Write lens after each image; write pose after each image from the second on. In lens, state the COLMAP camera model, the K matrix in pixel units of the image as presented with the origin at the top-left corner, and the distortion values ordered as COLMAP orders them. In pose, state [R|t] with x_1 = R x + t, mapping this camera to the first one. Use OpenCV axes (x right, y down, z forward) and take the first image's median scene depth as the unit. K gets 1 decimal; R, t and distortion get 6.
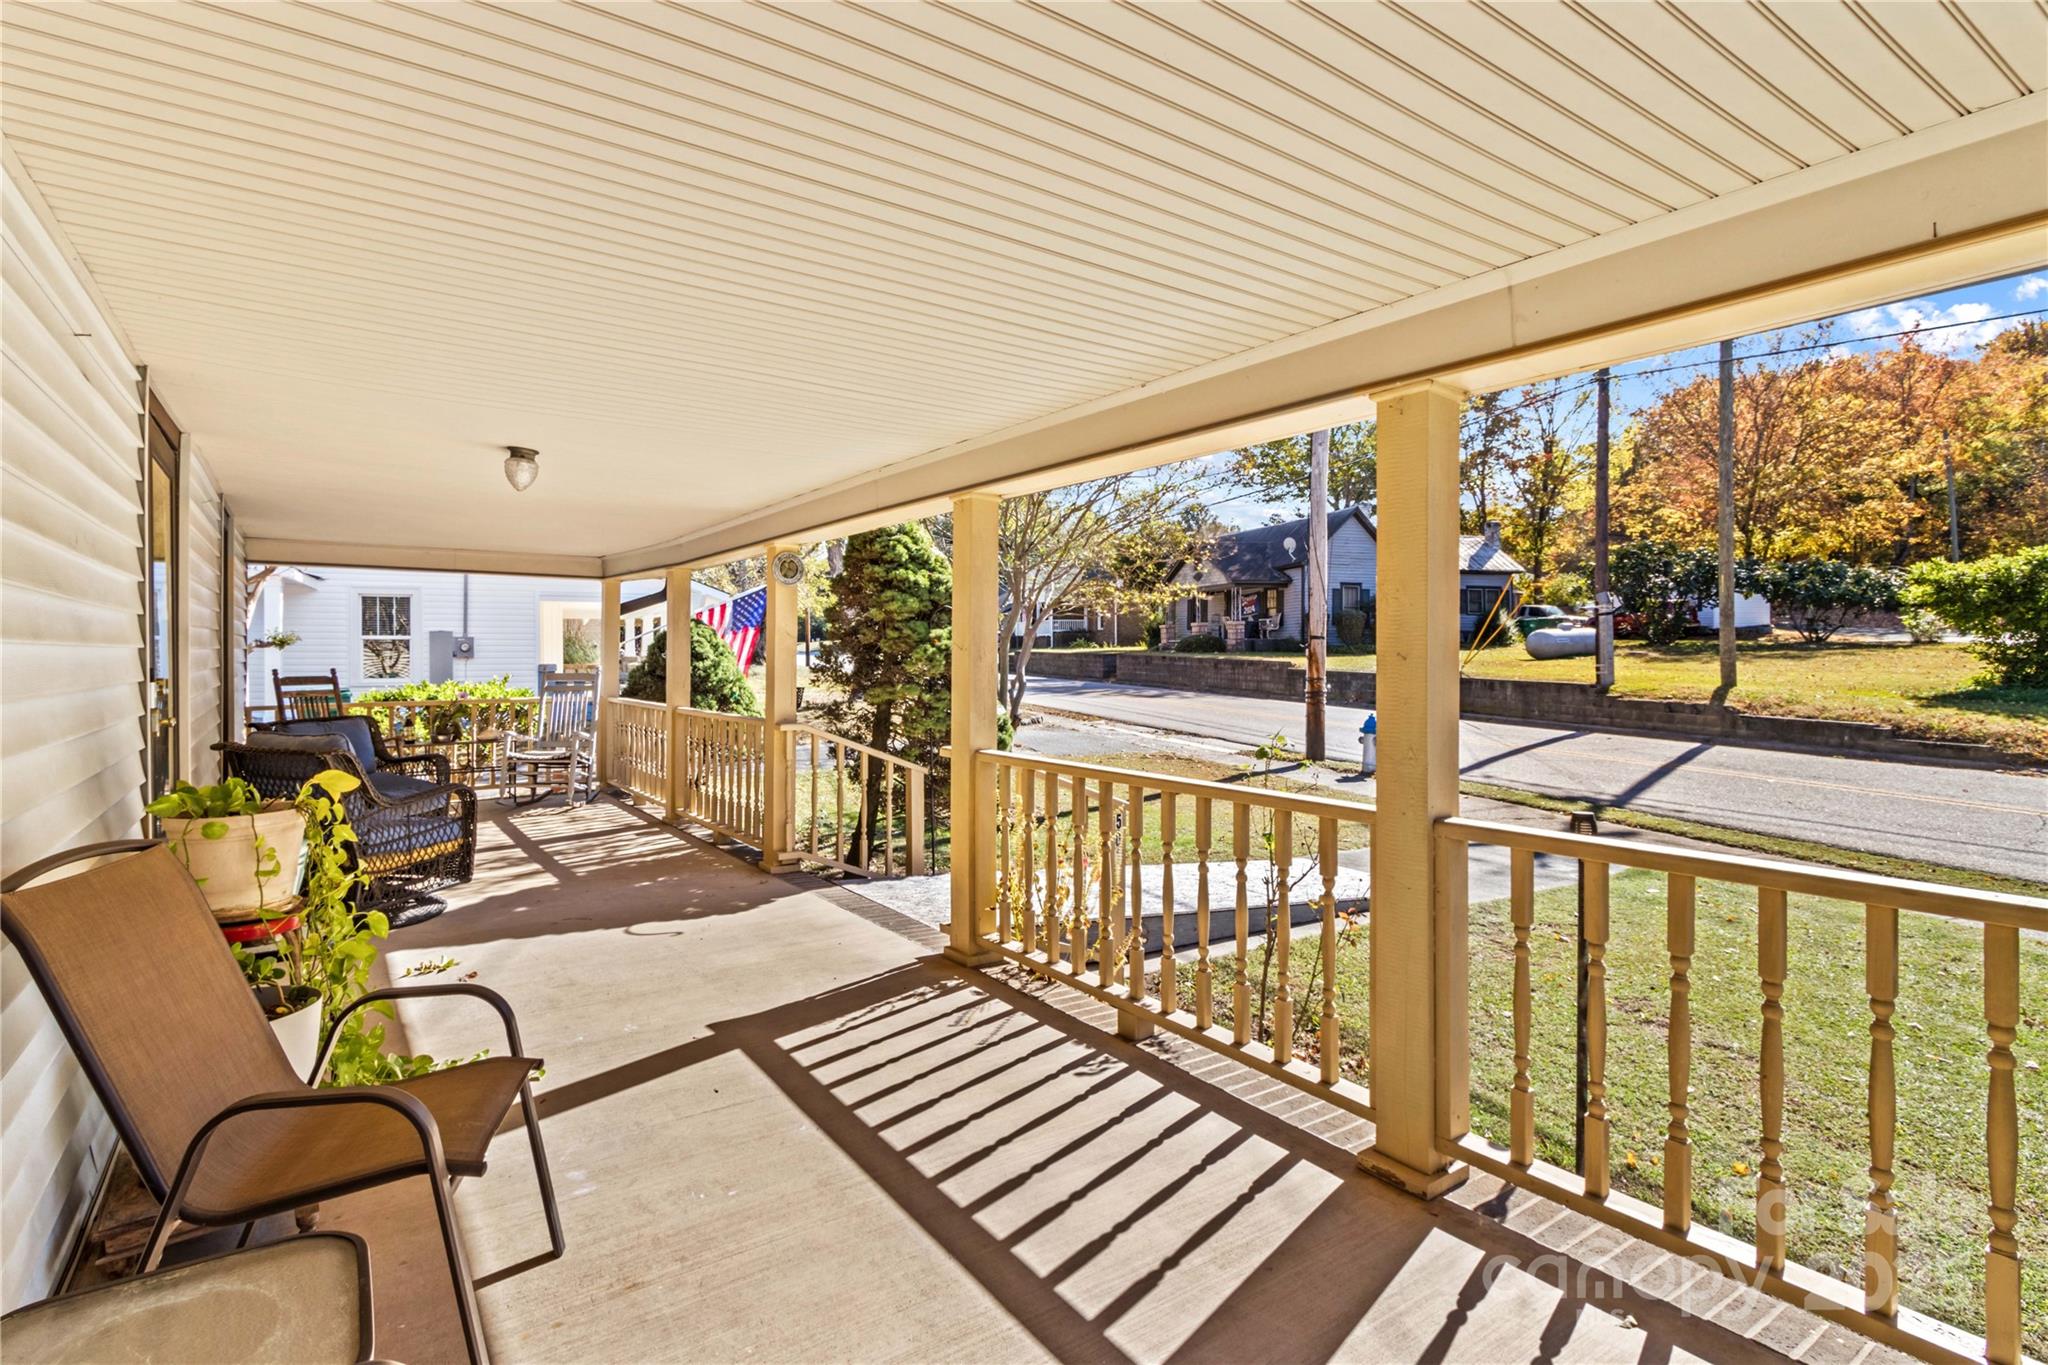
lens RADIAL K [[954.2, 0, 1000.0], [0, 954.2, 667.3], [0, 0, 1]] dist [0.000663, -0.000724]
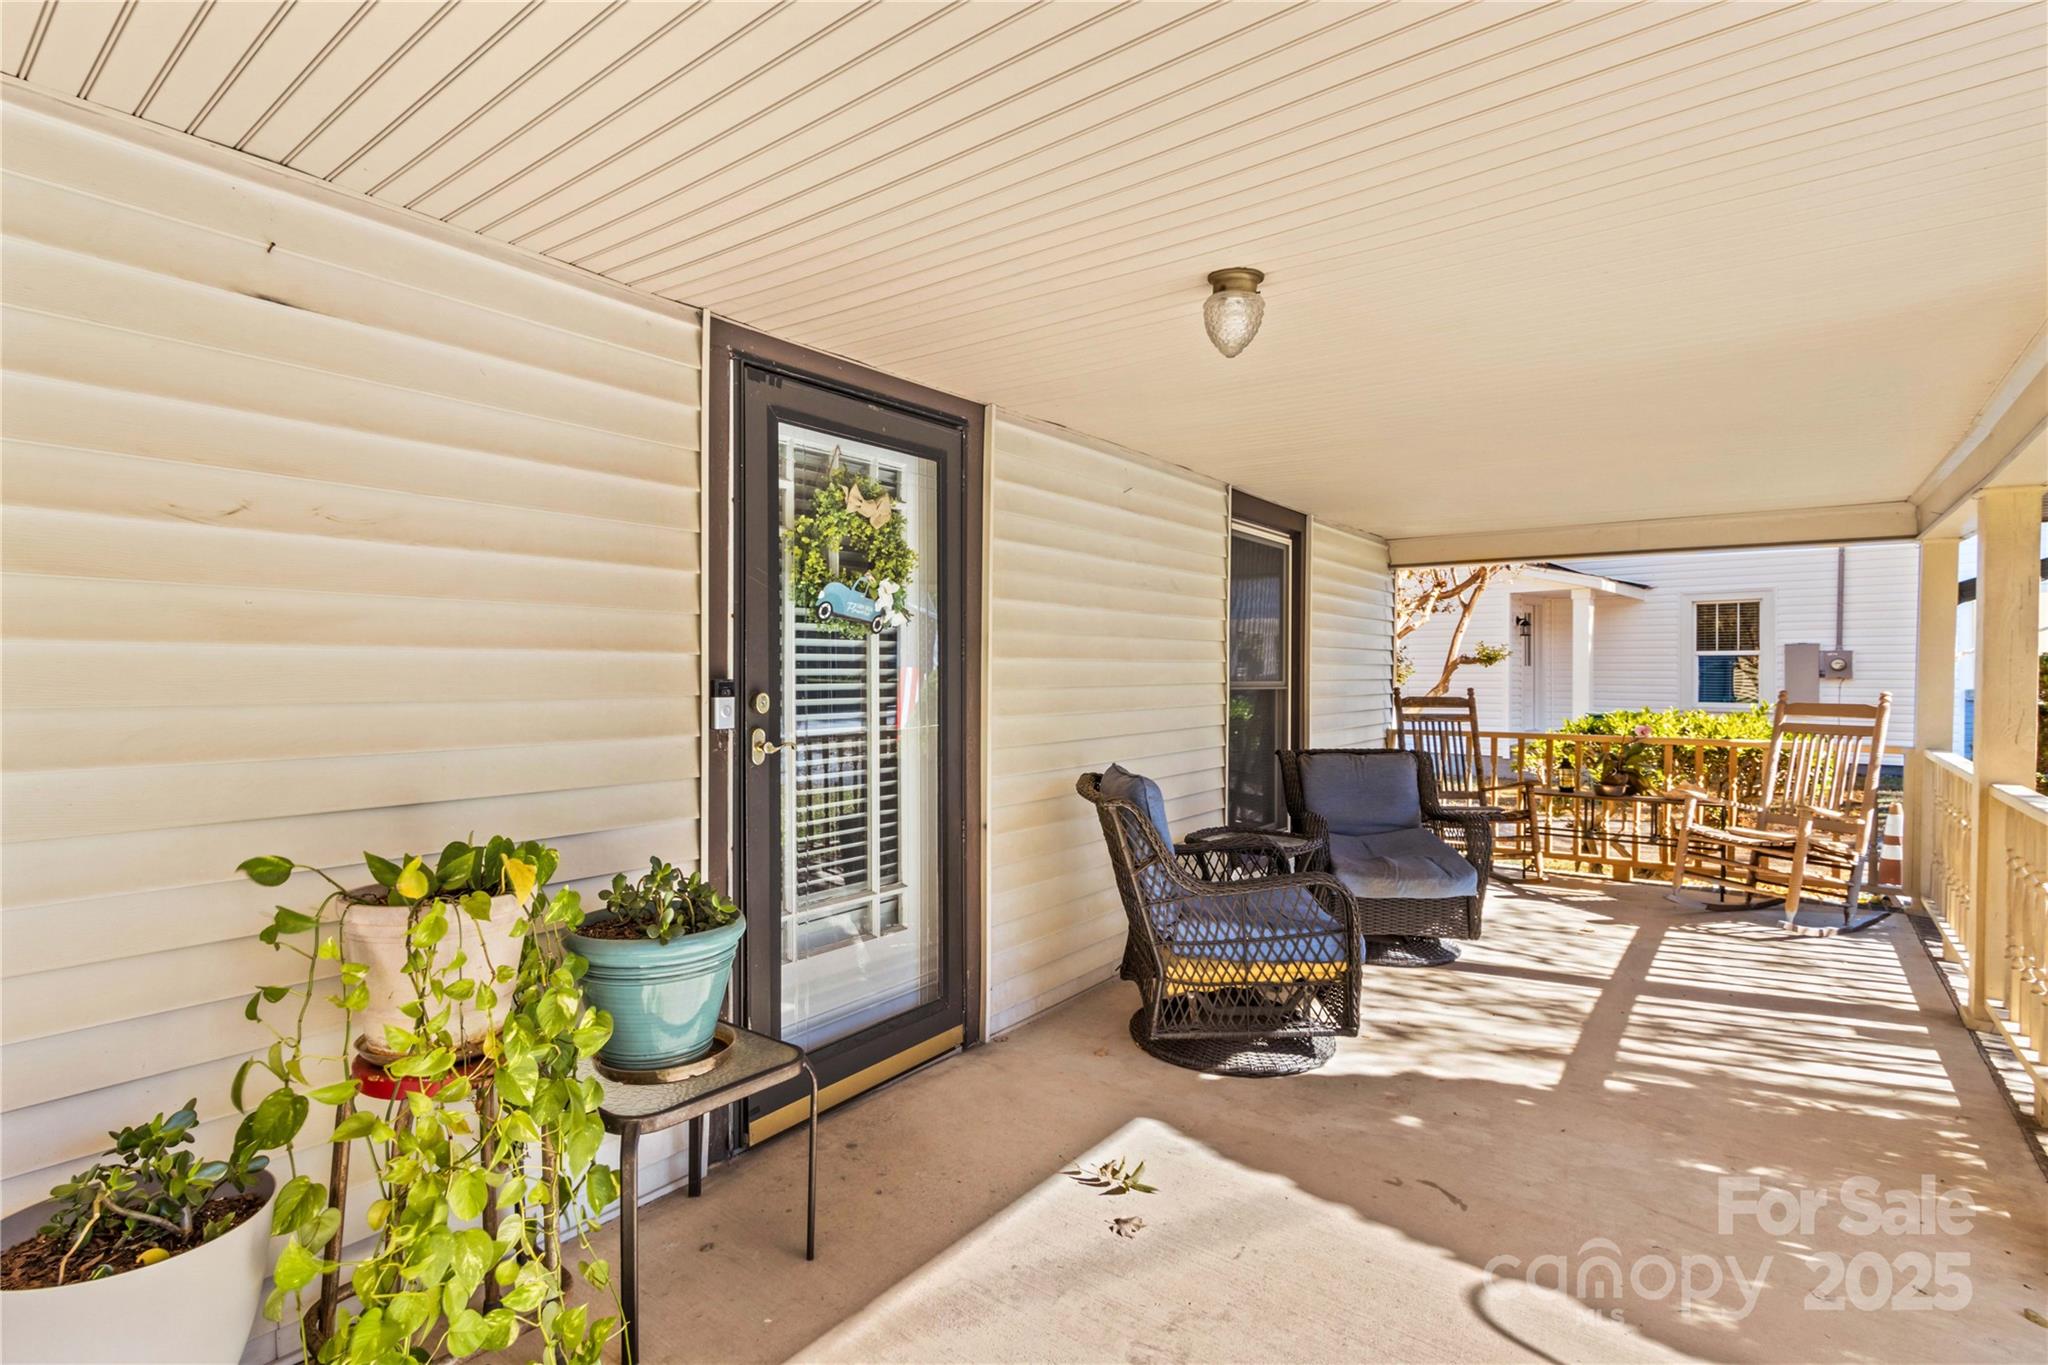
lens RADIAL K [[954.2, 0, 1000.0], [0, 954.2, 667.3], [0, 0, 1]] dist [0.000663, -0.000724]
pose [[0.245443, -0.007525, -0.969382, -0.007995], [-0.015079, 0.999819, -0.011579, -0.000626], [0.969294, 0.017460, 0.245285, 0.275465]]
